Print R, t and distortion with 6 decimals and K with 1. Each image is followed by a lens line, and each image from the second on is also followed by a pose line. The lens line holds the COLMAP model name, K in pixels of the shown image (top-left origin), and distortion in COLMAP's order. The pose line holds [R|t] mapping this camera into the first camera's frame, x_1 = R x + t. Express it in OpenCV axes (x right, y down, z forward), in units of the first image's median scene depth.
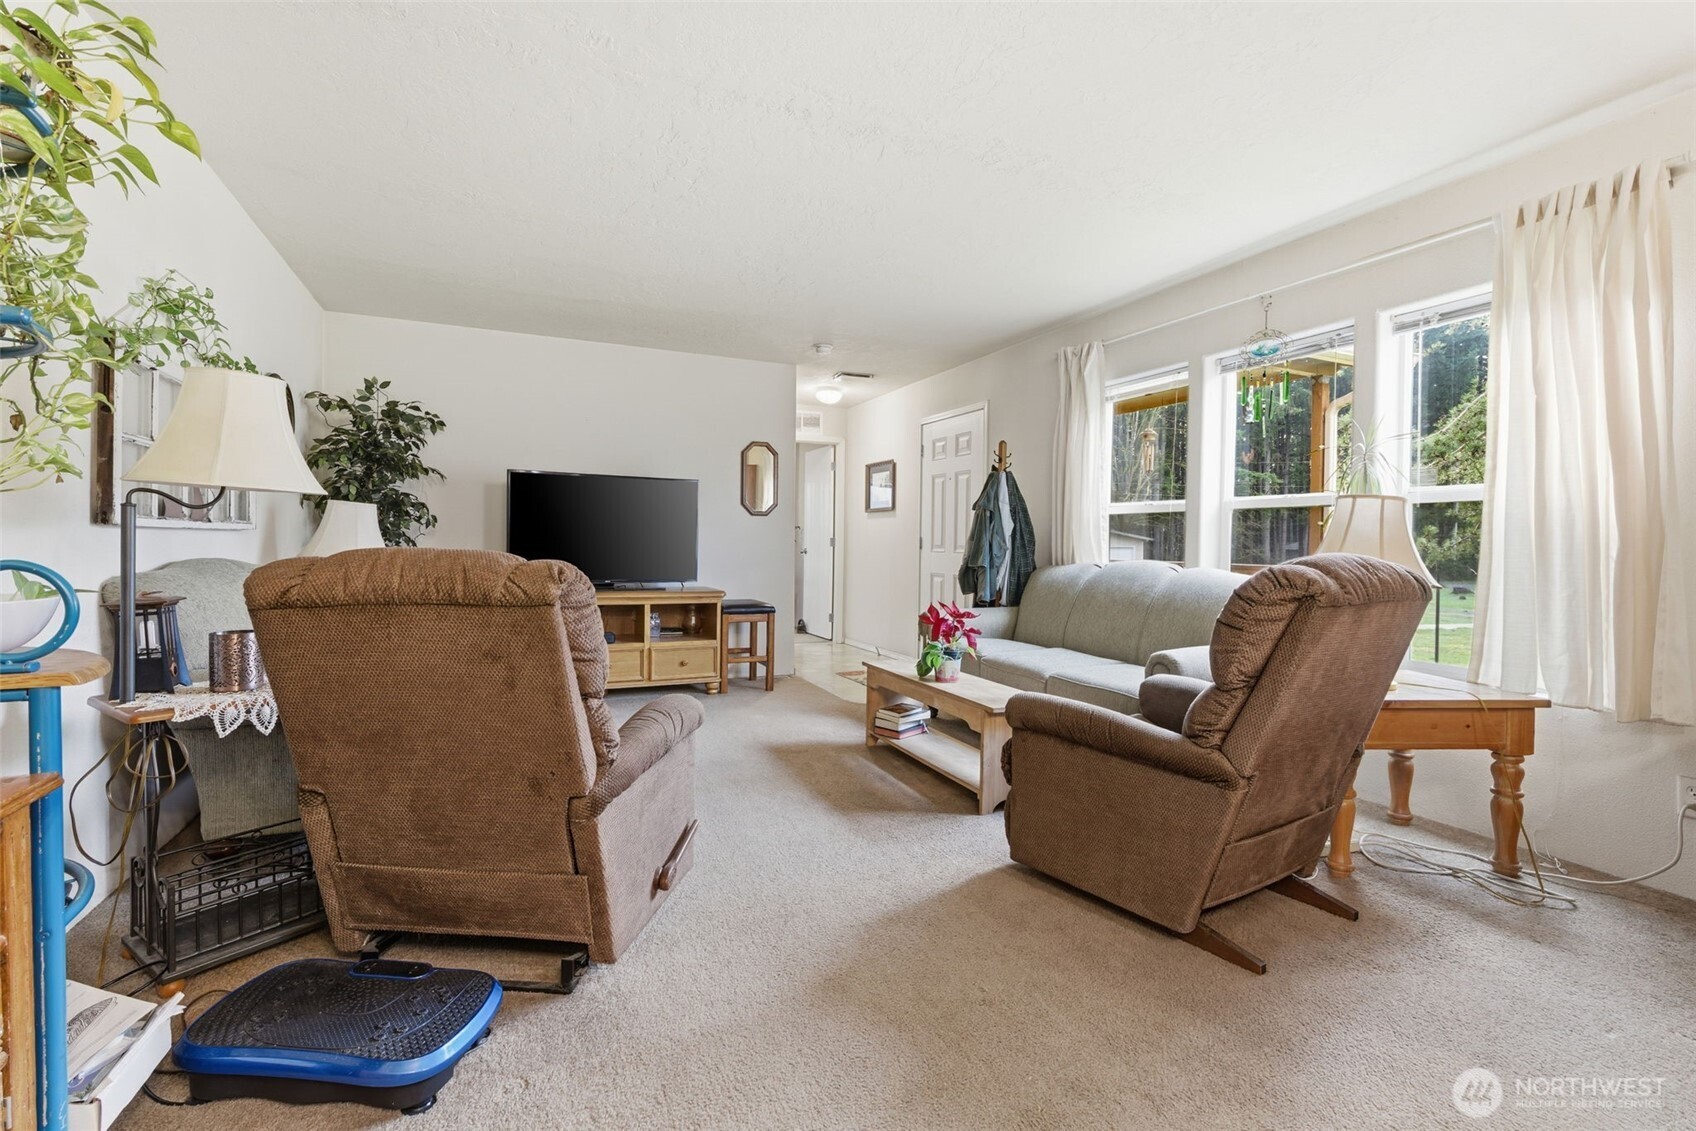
lens RADIAL K [[760.9, 0, 852.2], [0, 760.9, 556.1], [0, 0, 1]] dist [-0.001128, 0.001820]
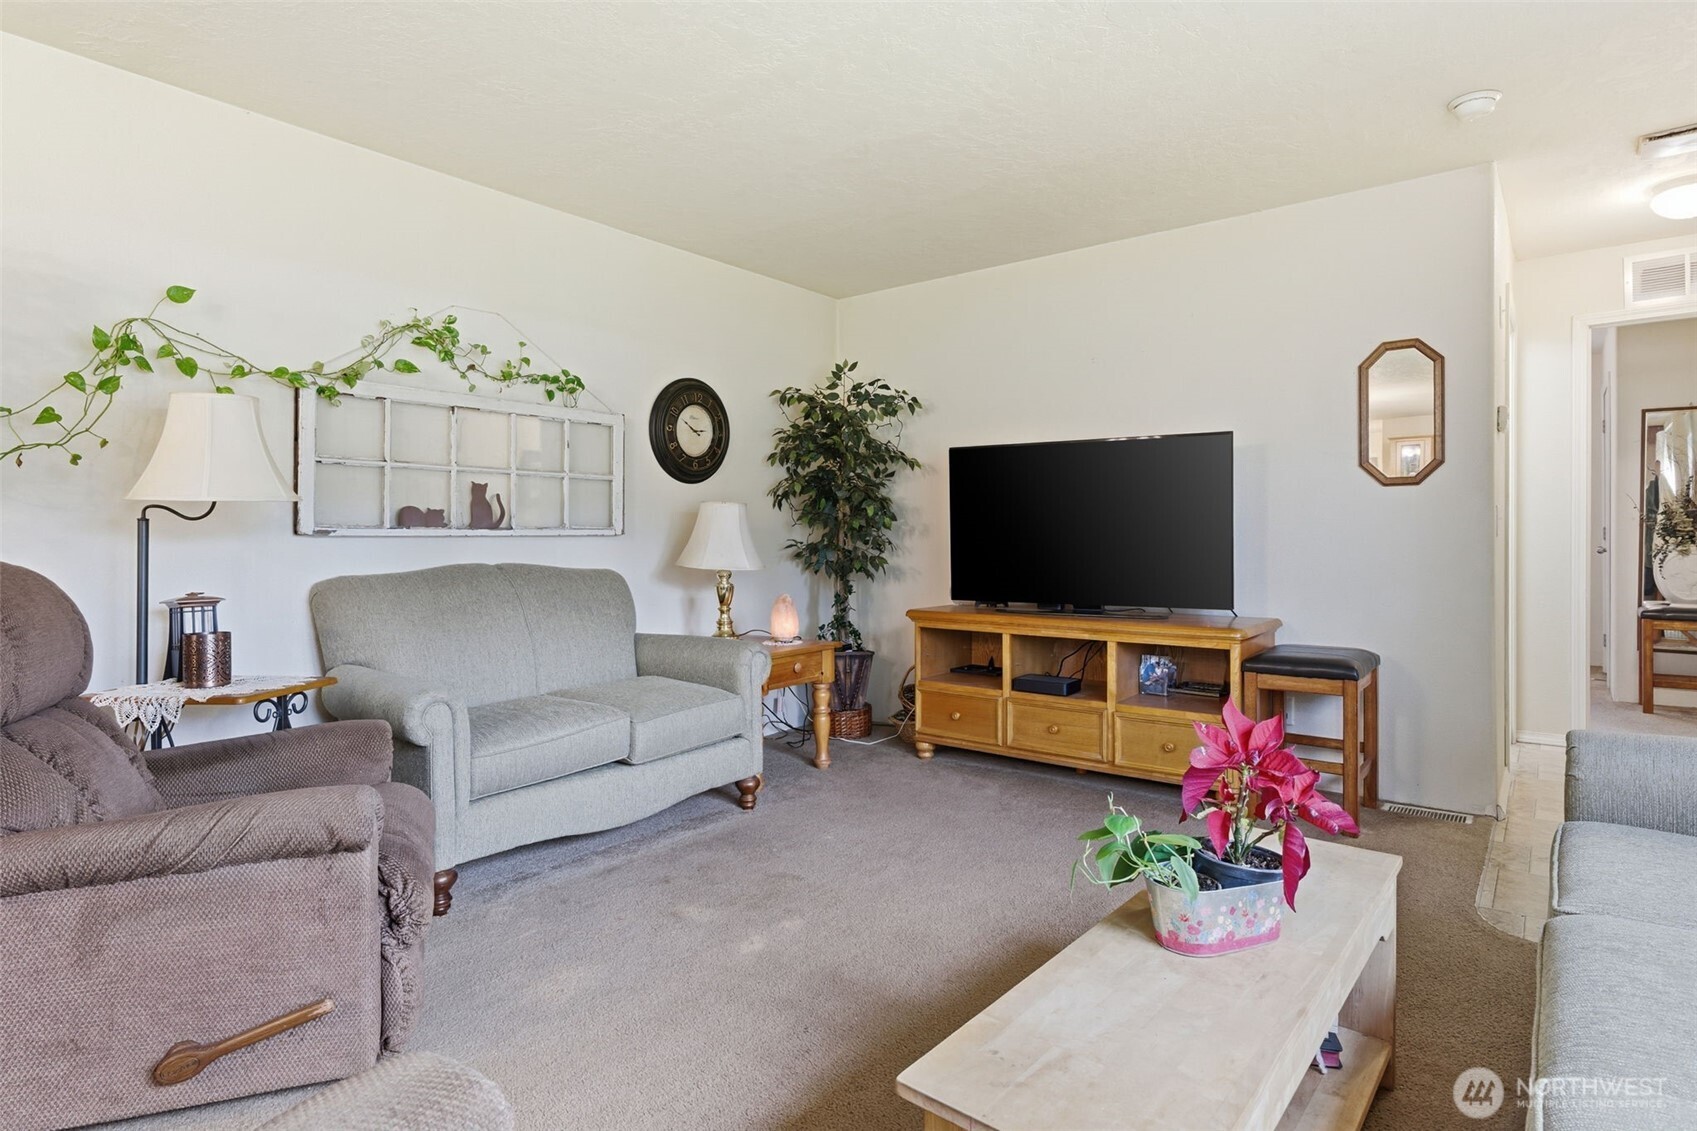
lens RADIAL K [[914.3, 0, 839.5], [0, 914.3, 542.6], [0, 0, 1]] dist [-0.001580, 0.000631]
pose [[0.456063, -0.007768, -0.889914, 0.321114], [-0.004830, 0.999926, -0.011204, -0.008830], [0.889934, 0.009408, 0.455992, 0.502652]]
